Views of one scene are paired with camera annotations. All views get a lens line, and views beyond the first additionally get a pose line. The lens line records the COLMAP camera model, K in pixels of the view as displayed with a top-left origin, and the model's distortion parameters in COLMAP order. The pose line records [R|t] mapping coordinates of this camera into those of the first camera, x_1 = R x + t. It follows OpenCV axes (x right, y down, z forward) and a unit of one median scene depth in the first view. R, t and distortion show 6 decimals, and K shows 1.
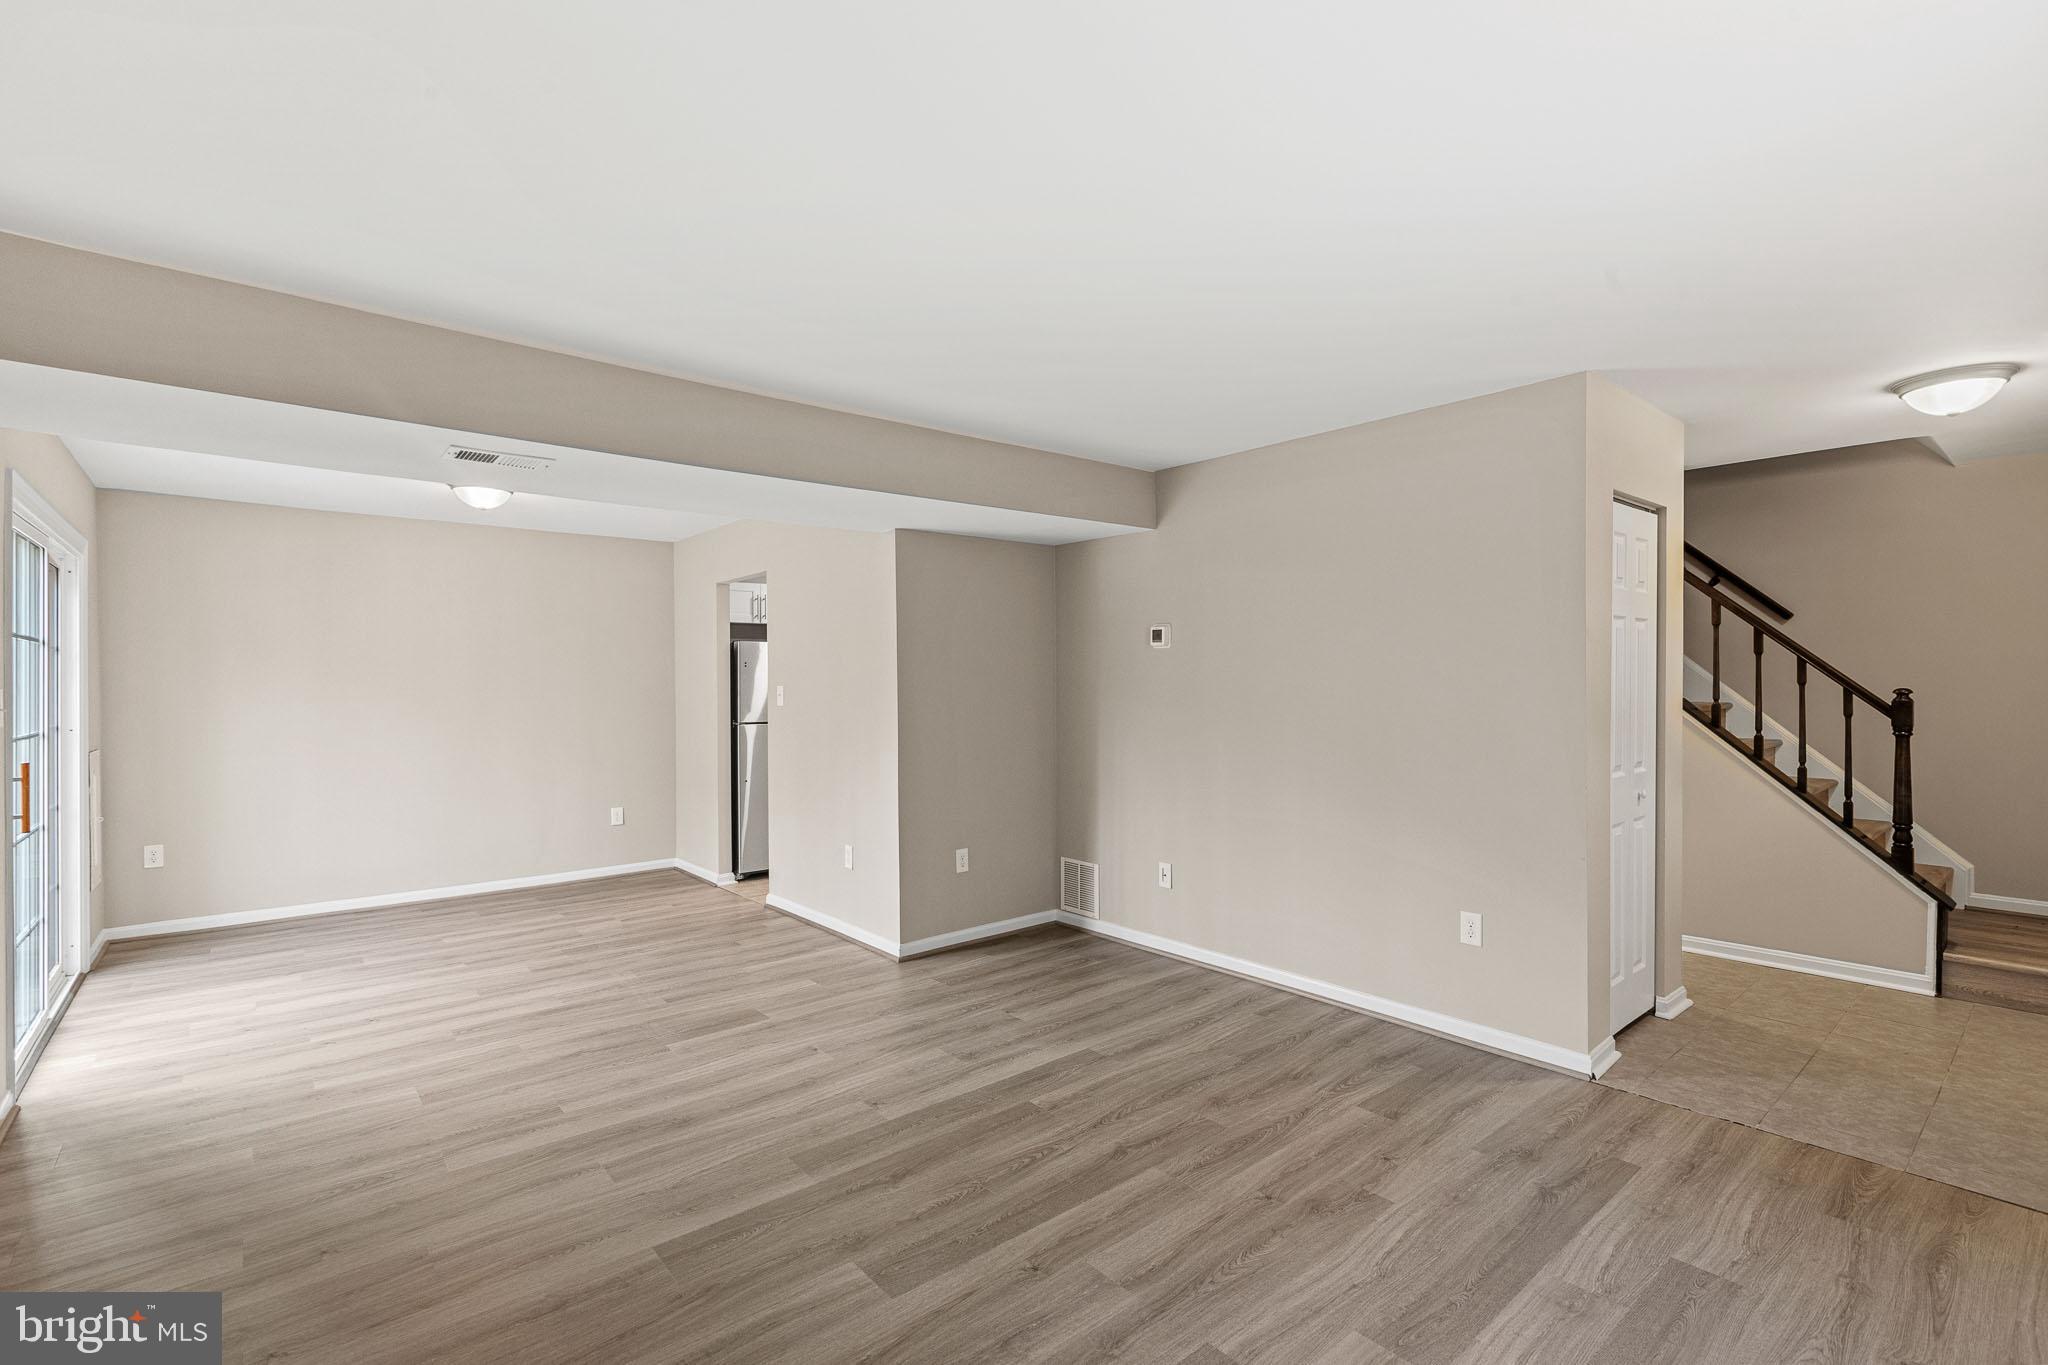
lens RADIAL K [[923.7, 0, 1017.8], [0, 923.7, 675.2], [0, 0, 1]] dist [0.003973, -0.000869]
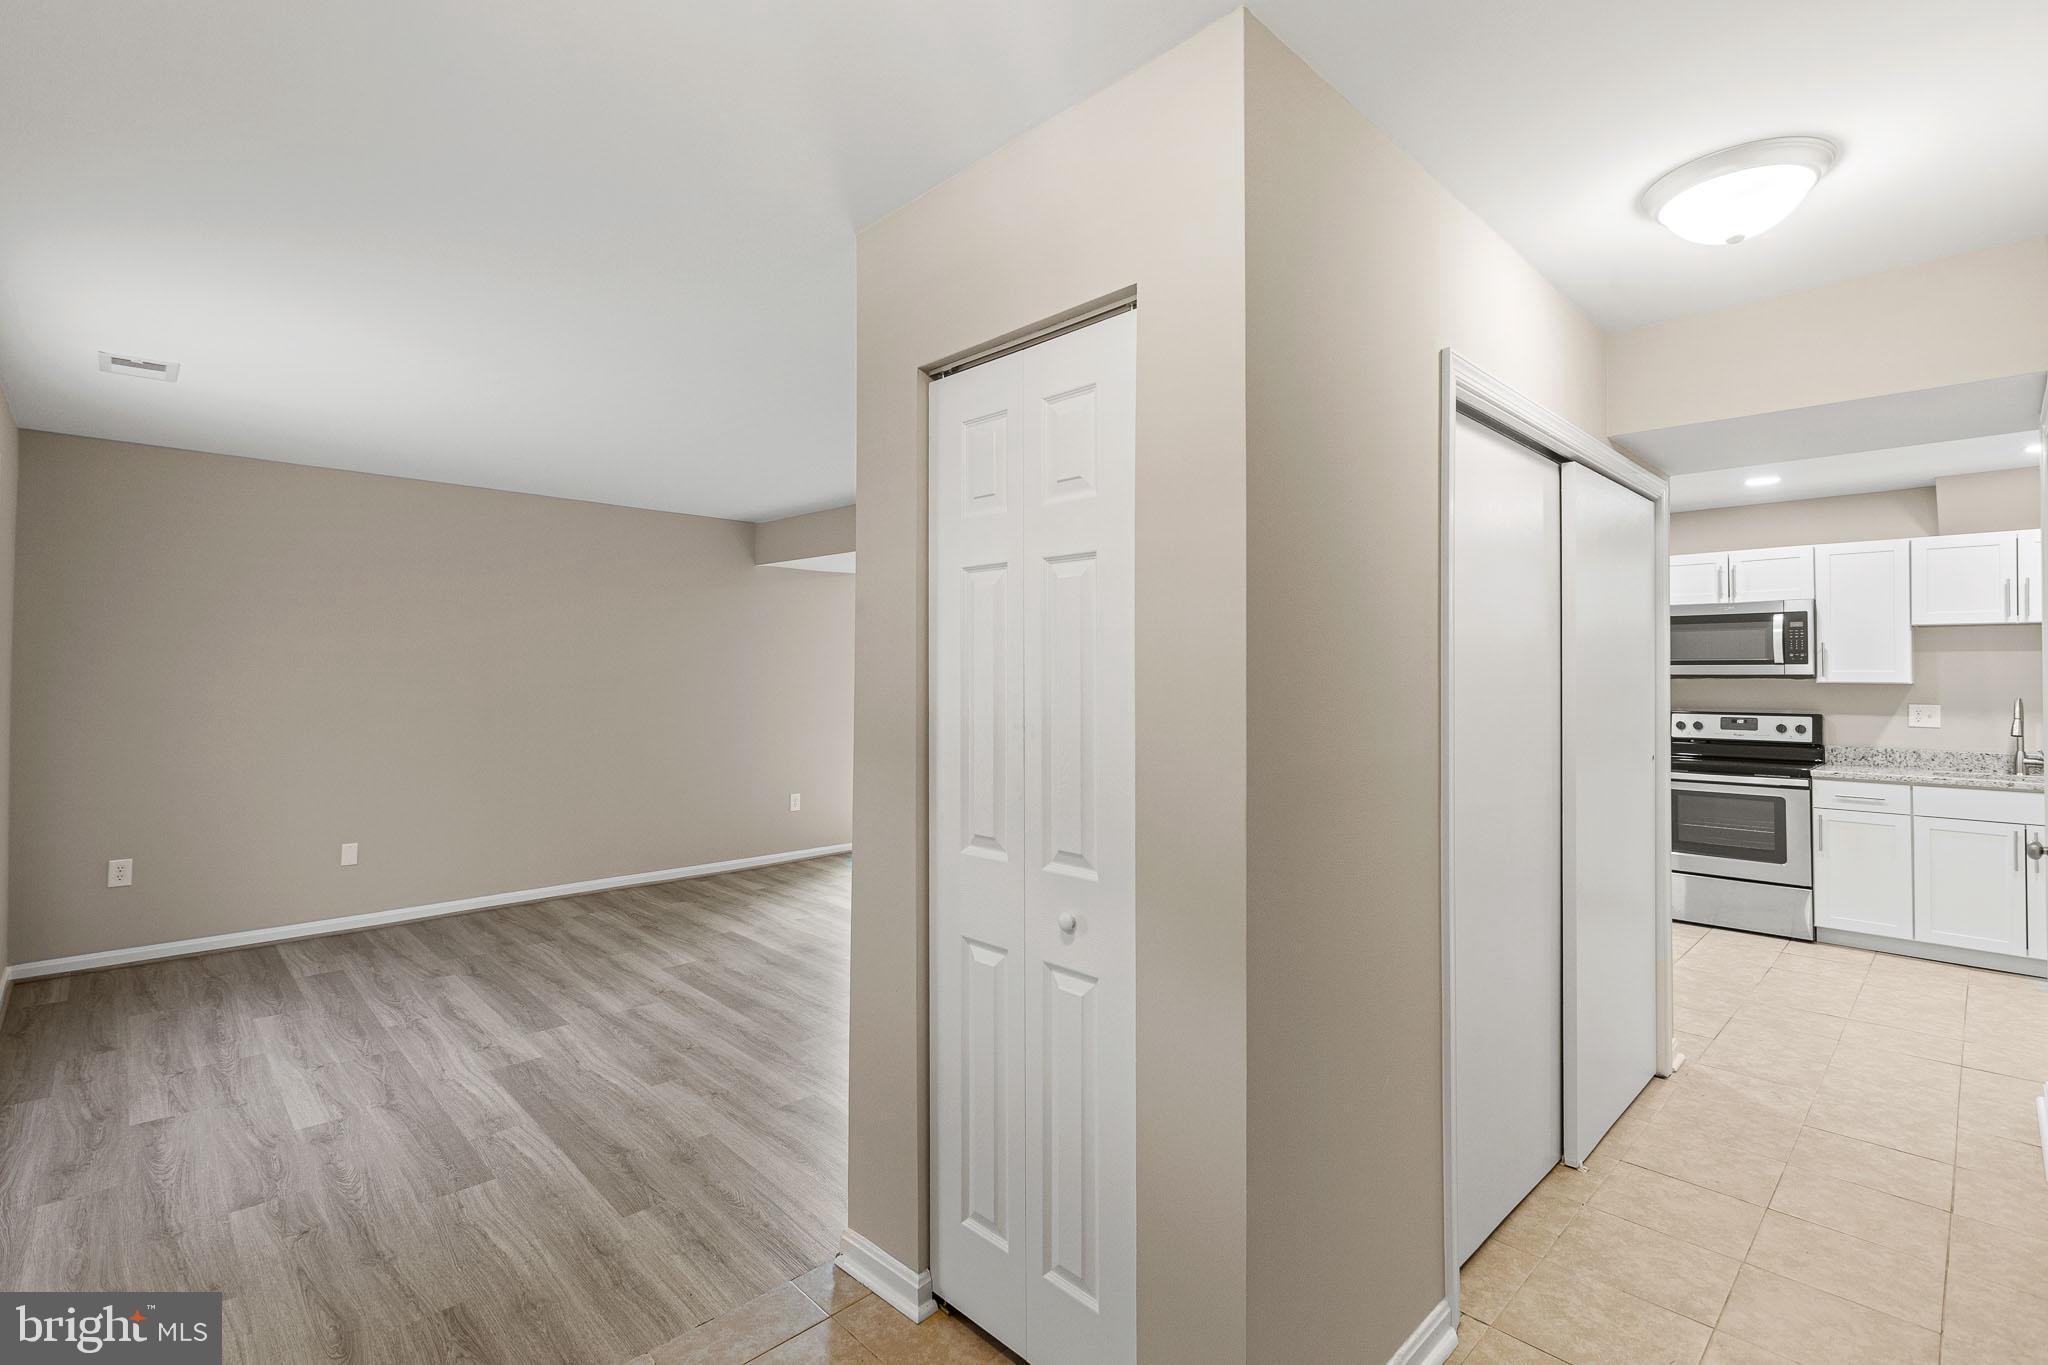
lens RADIAL K [[923.7, 0, 1033.8], [0, 923.7, 657.6], [0, 0, 1]] dist [0.003973, -0.000869]
pose [[0.082909, -0.011699, -0.996488, 1.620738], [0.000059, 0.999931, -0.011734, -0.008557], [0.996557, 0.000914, 0.082904, 1.326584]]
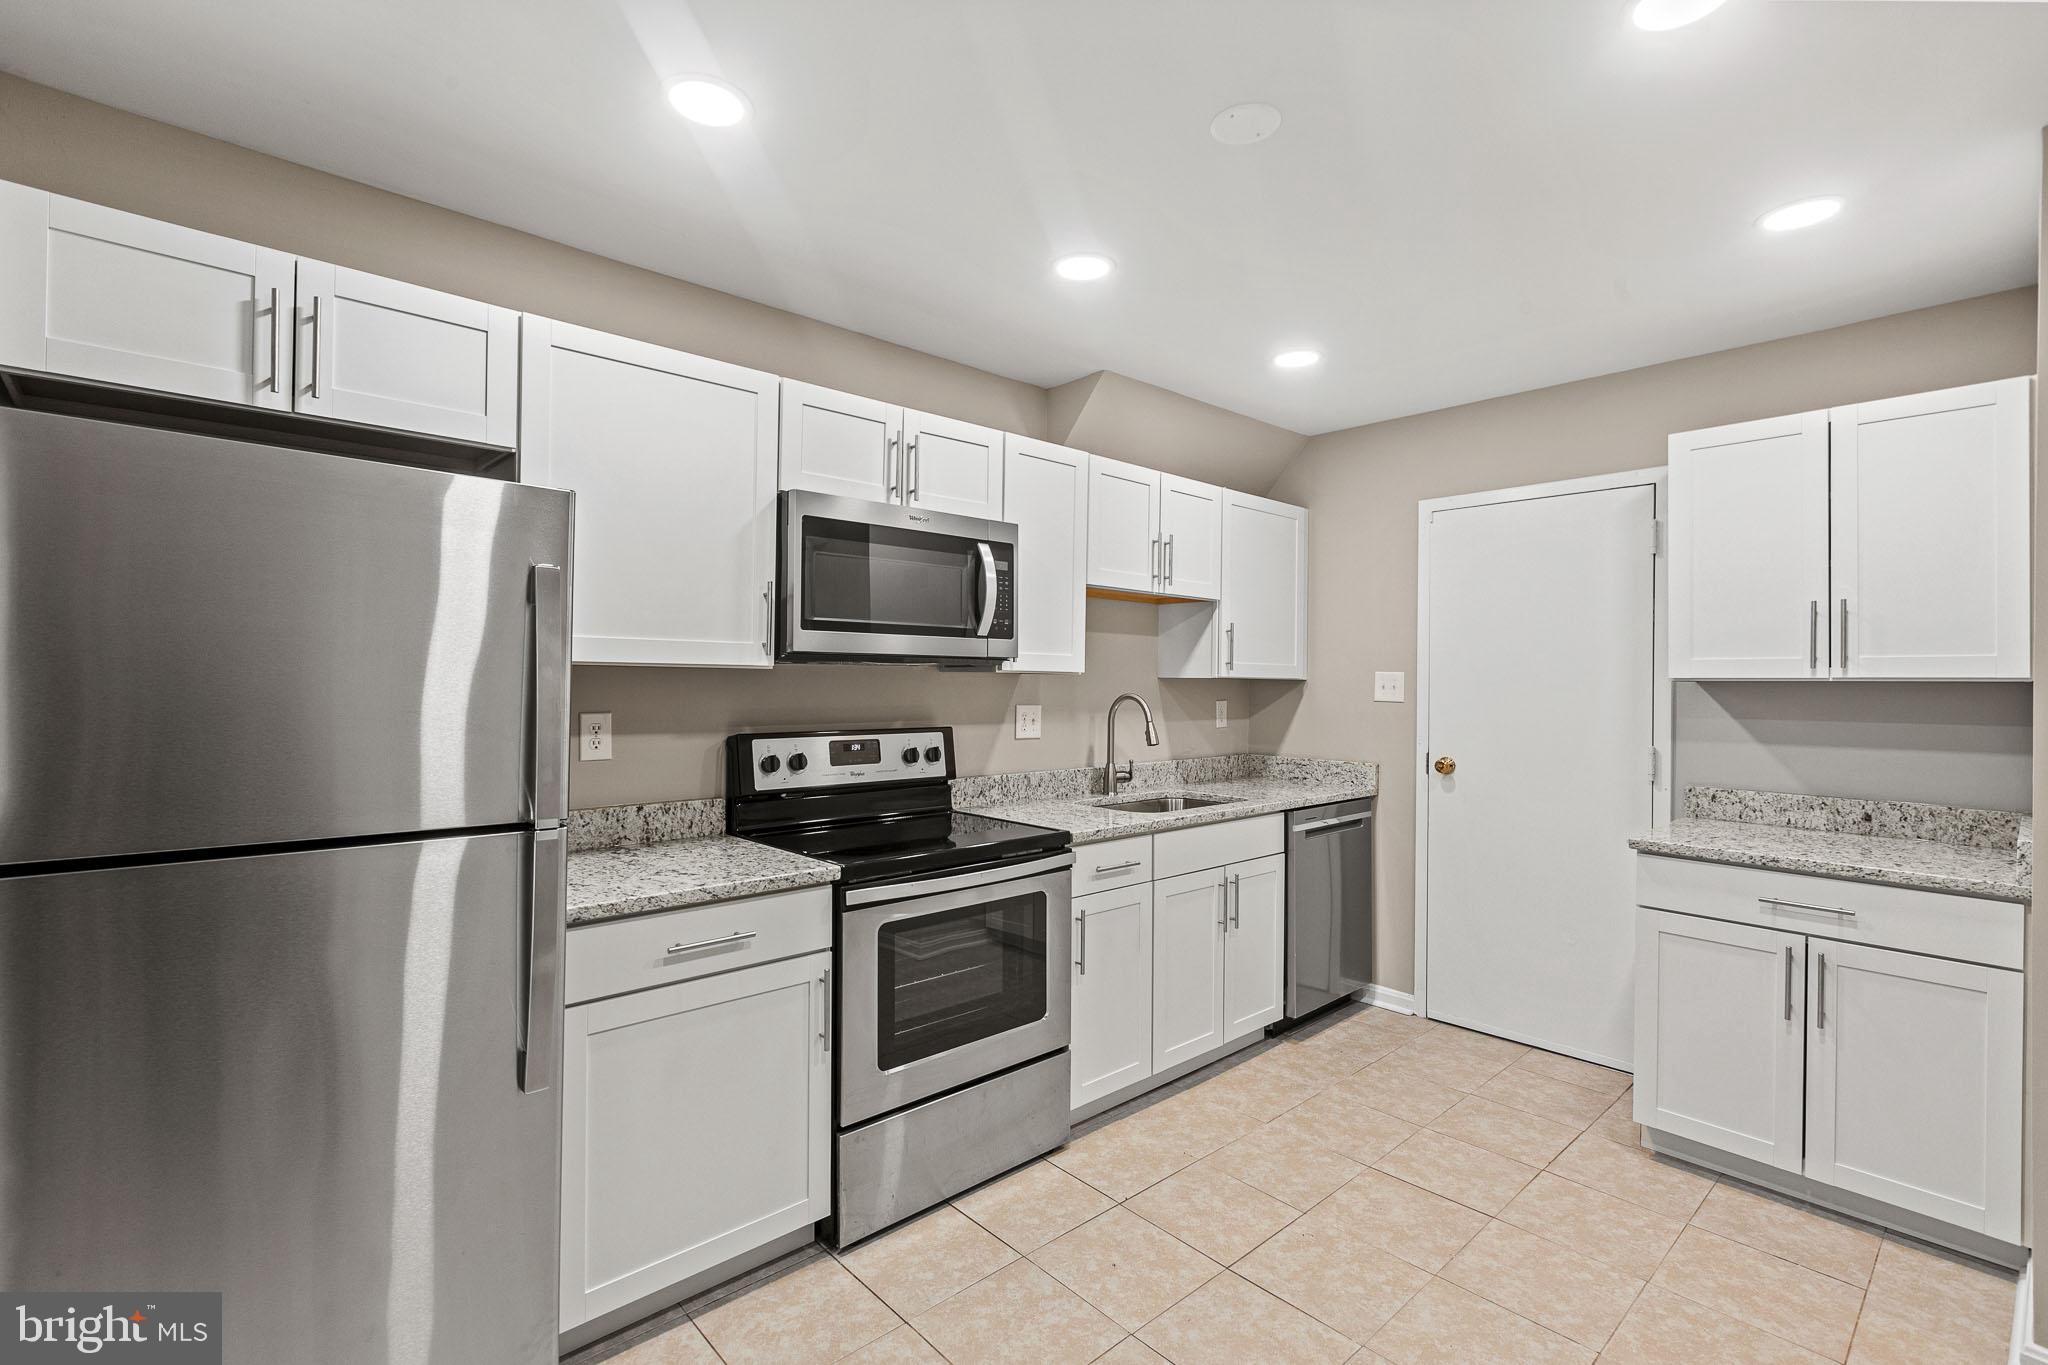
lens RADIAL K [[923.7, 0, 1034.6], [0, 923.7, 676.2], [0, 0, 1]] dist [0.003973, -0.000869]
pose [[0.998919, 0.020051, 0.041949, -0.248465], [-0.020106, 0.999797, 0.000875, 0.024881], [-0.041923, -0.001718, 0.999119, 2.041233]]
